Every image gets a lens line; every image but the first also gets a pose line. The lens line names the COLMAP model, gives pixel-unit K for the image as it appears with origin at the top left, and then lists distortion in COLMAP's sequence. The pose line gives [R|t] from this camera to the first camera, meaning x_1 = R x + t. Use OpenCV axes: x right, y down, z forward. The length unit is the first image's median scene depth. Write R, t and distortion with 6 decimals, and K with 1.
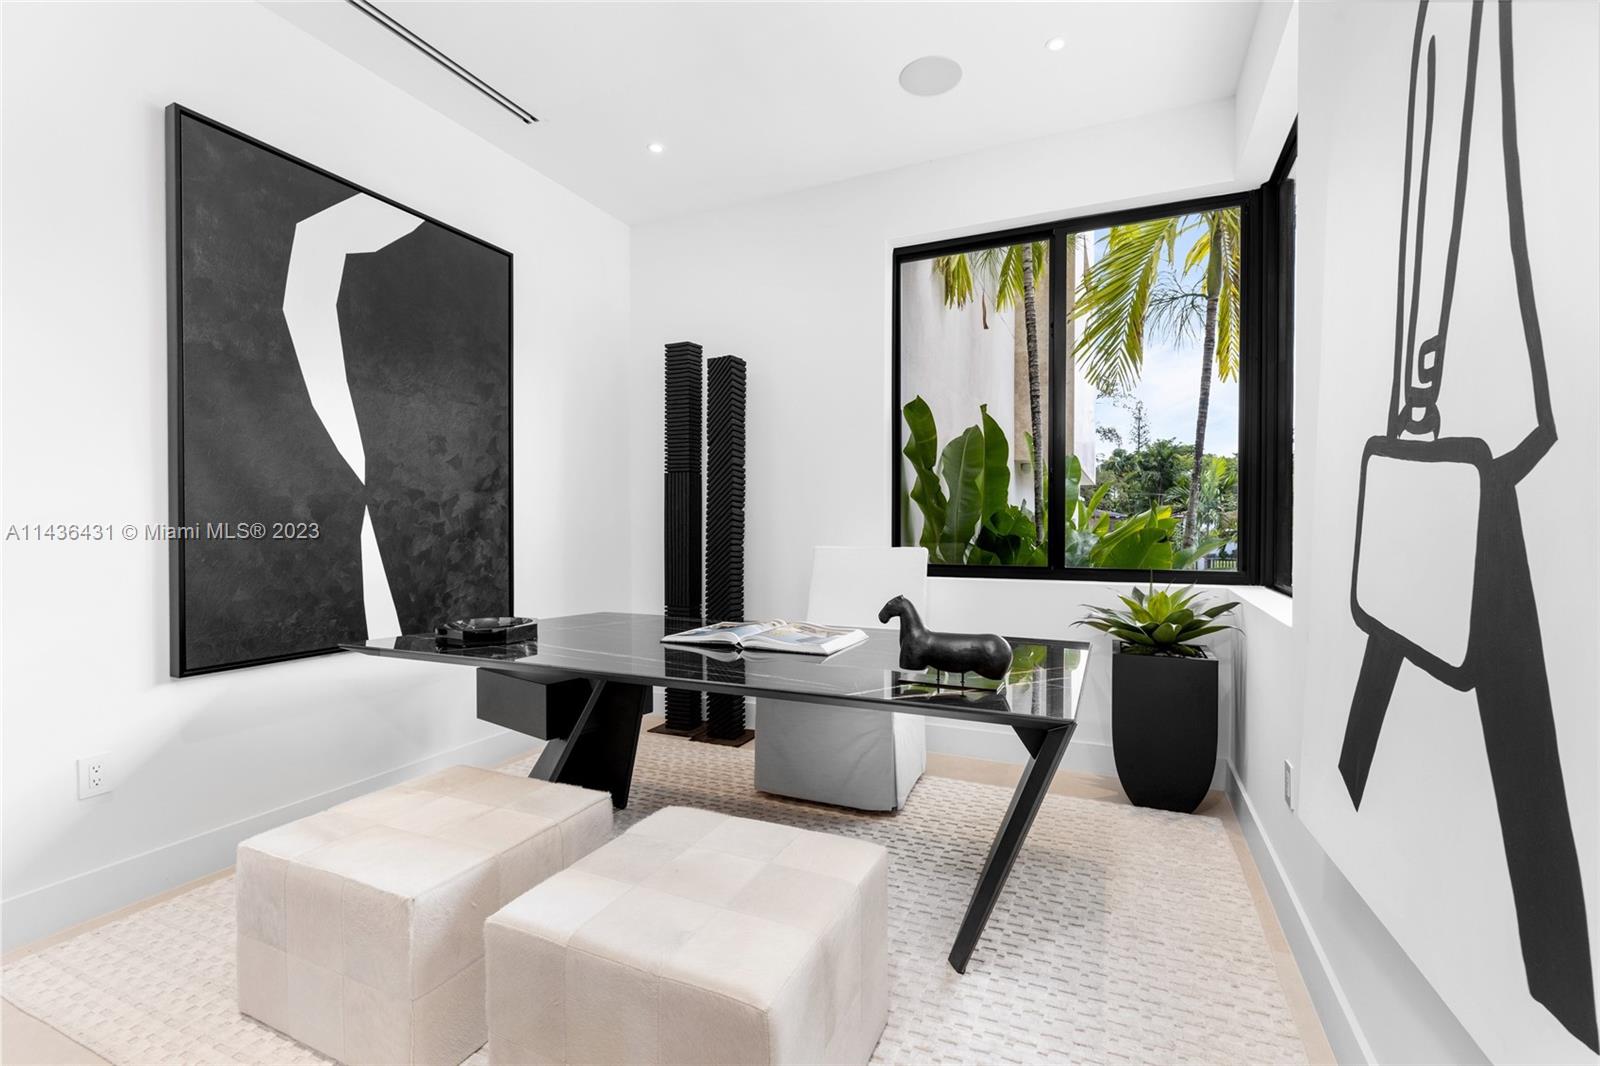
lens RADIAL K [[714.5, 0, 805.1], [0, 714.5, 531.1], [0, 0, 1]] dist [0.002773, 0.000866]
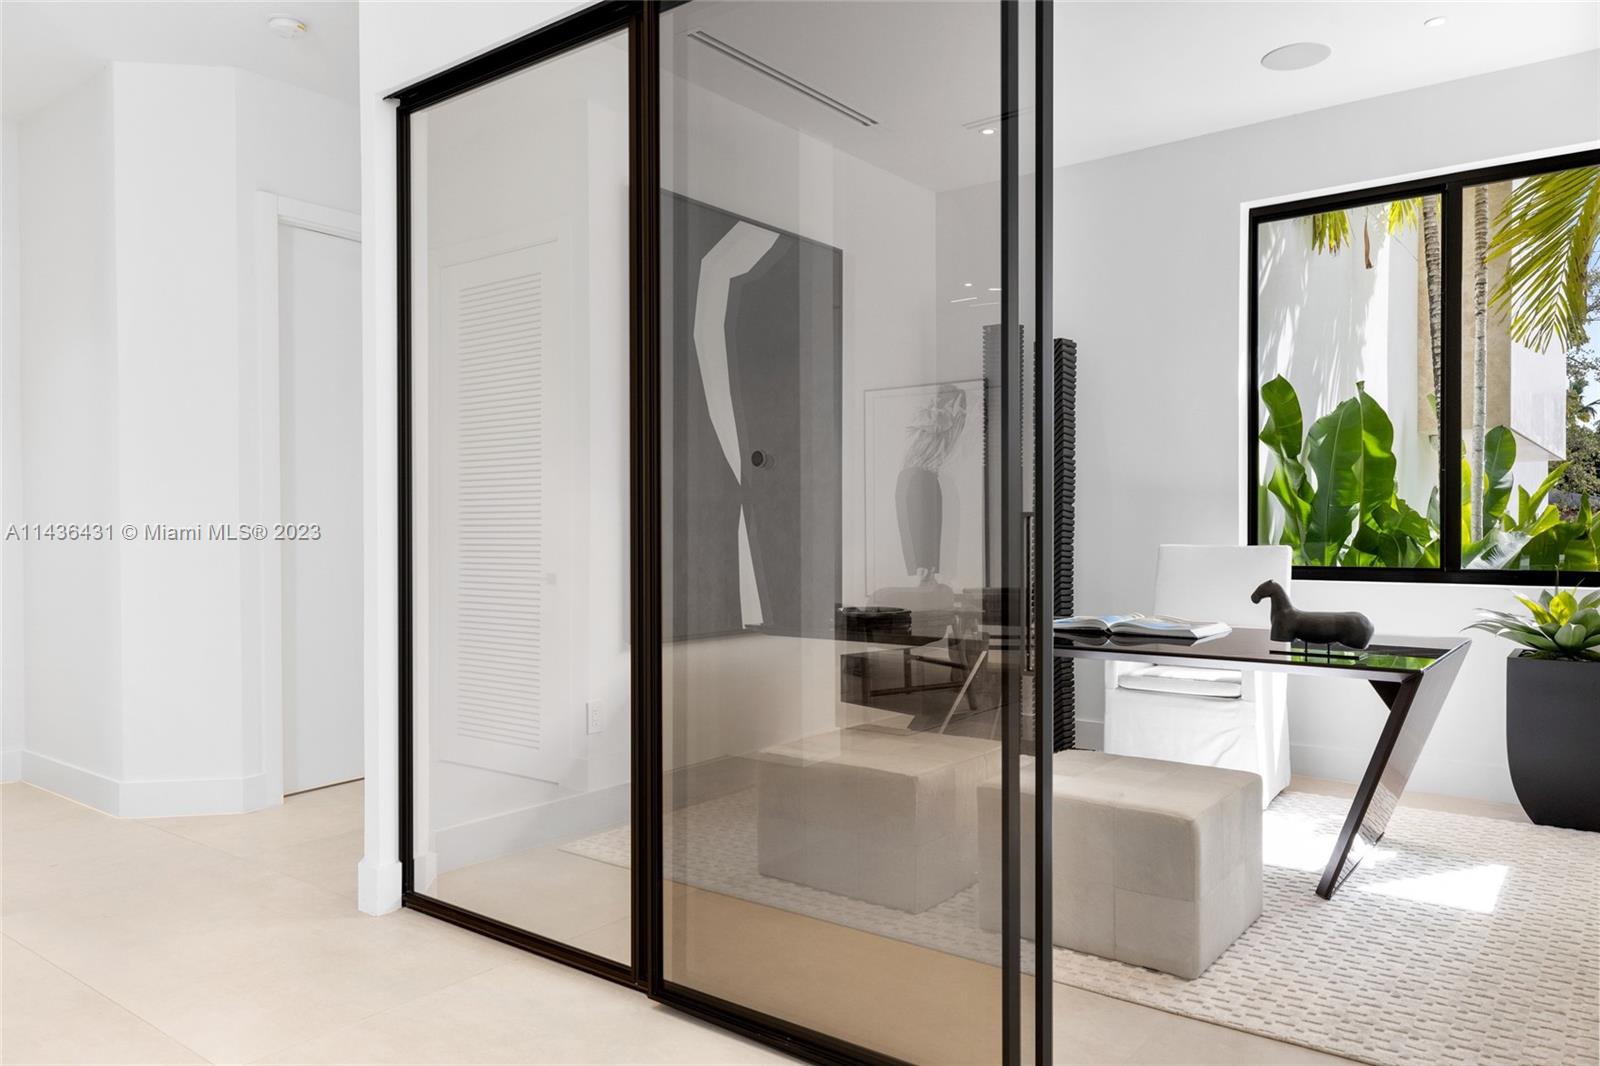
lens RADIAL K [[1114.0, 0, 794.9], [0, 1114.0, 531.2], [0, 0, 1]] dist [-0.005372, 0.008194]
pose [[0.970794, -0.000018, -0.239914, -0.097388], [-0.000735, 0.999995, -0.003048, 0.008547], [0.239913, 0.003135, 0.970789, -0.500688]]
